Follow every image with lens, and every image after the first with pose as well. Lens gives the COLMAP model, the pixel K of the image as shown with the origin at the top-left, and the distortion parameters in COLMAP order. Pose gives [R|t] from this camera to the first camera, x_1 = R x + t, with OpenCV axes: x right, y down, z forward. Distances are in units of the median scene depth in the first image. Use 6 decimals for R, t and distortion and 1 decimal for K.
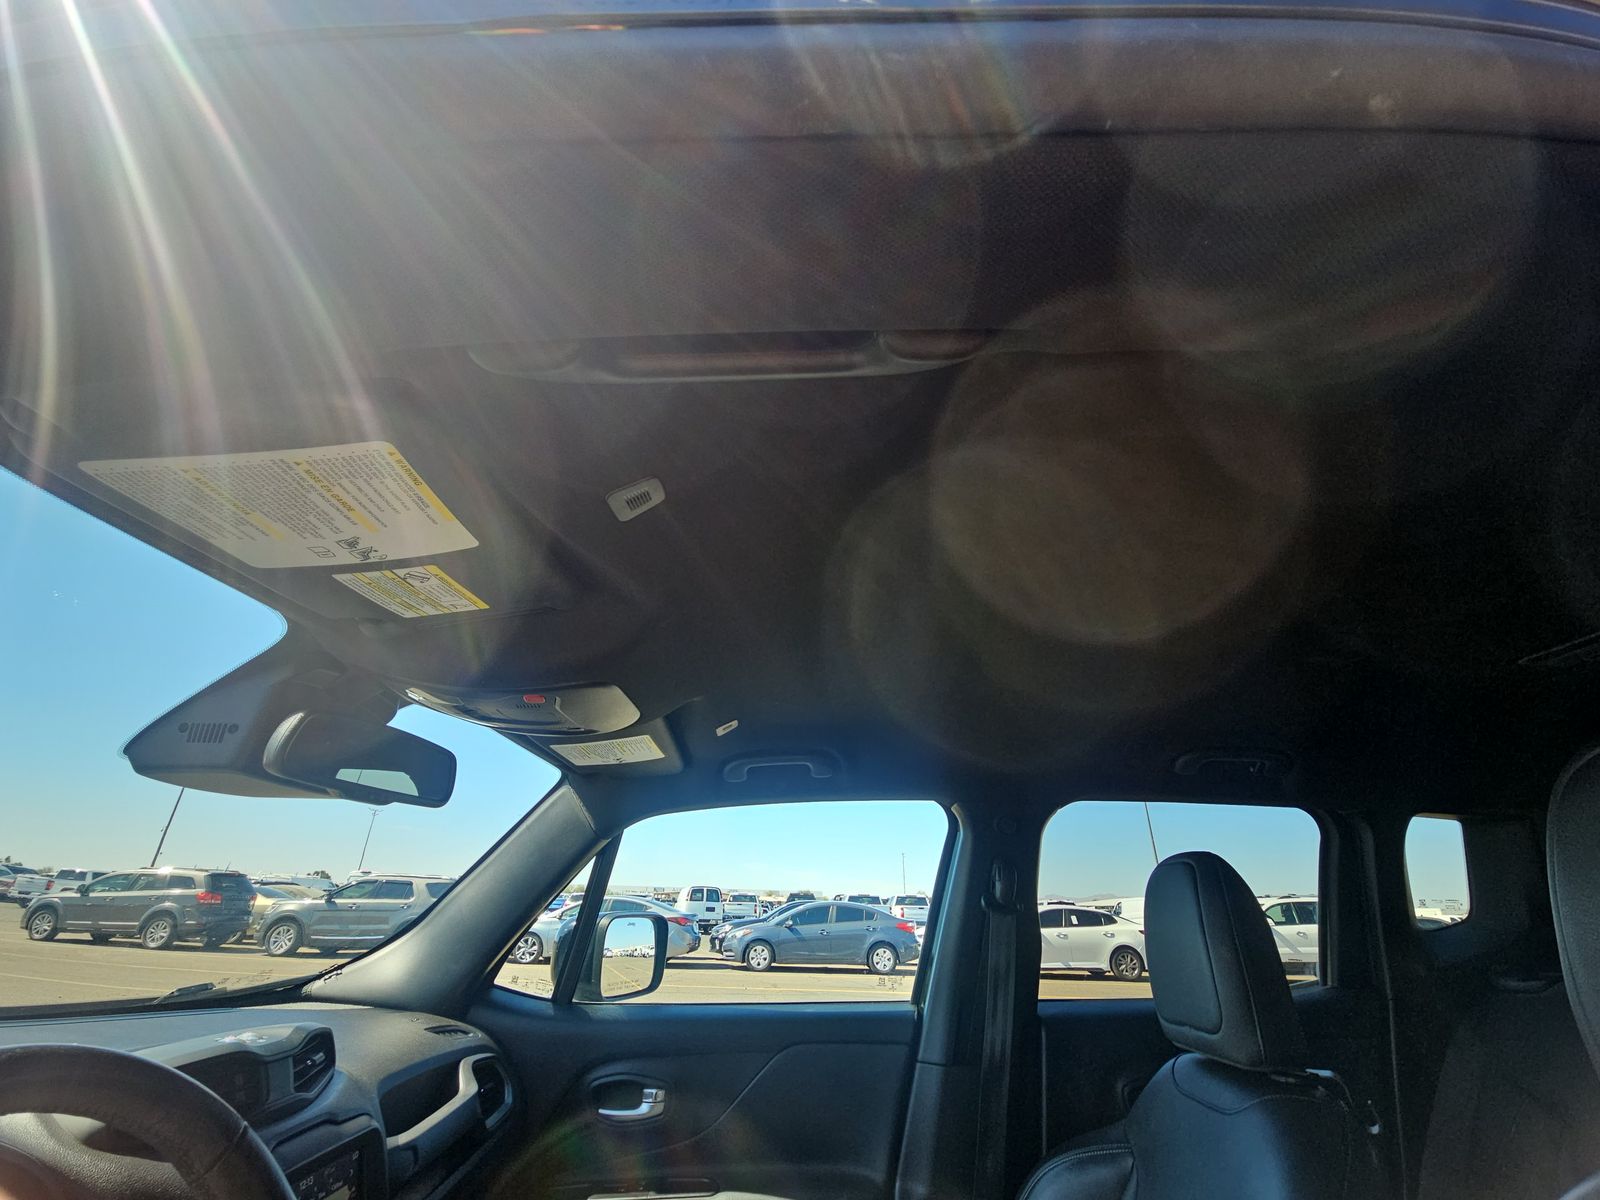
lens RADIAL K [[643.8, 0, 801.5], [0, 643.8, 591.4], [0, 0, 1]] dist [-0.003021, -0.000938]
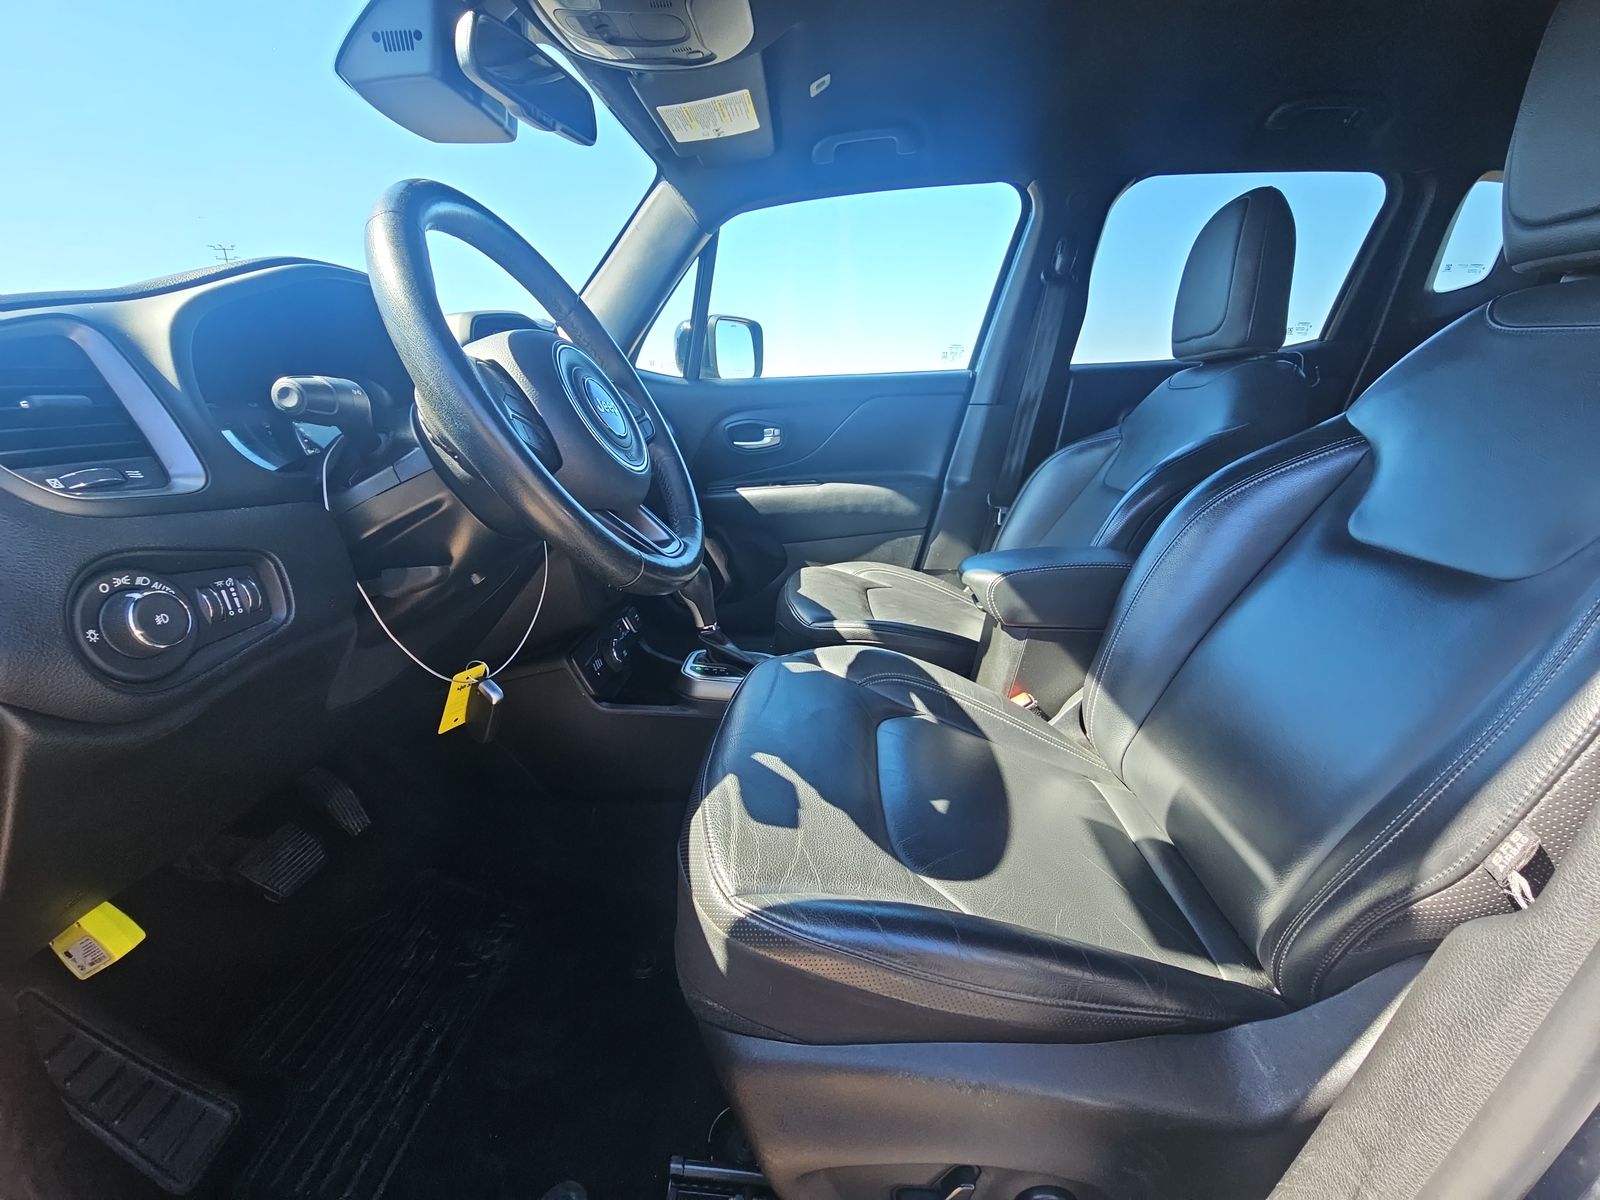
lens RADIAL K [[643.8, 0, 797.6], [0, 643.8, 593.6], [0, 0, 1]] dist [-0.003021, -0.000938]
pose [[0.997566, -0.009952, -0.069020, -0.080236], [0.052878, 0.753209, 0.655652, 0.136025], [0.045461, -0.657706, 0.751902, -0.255950]]
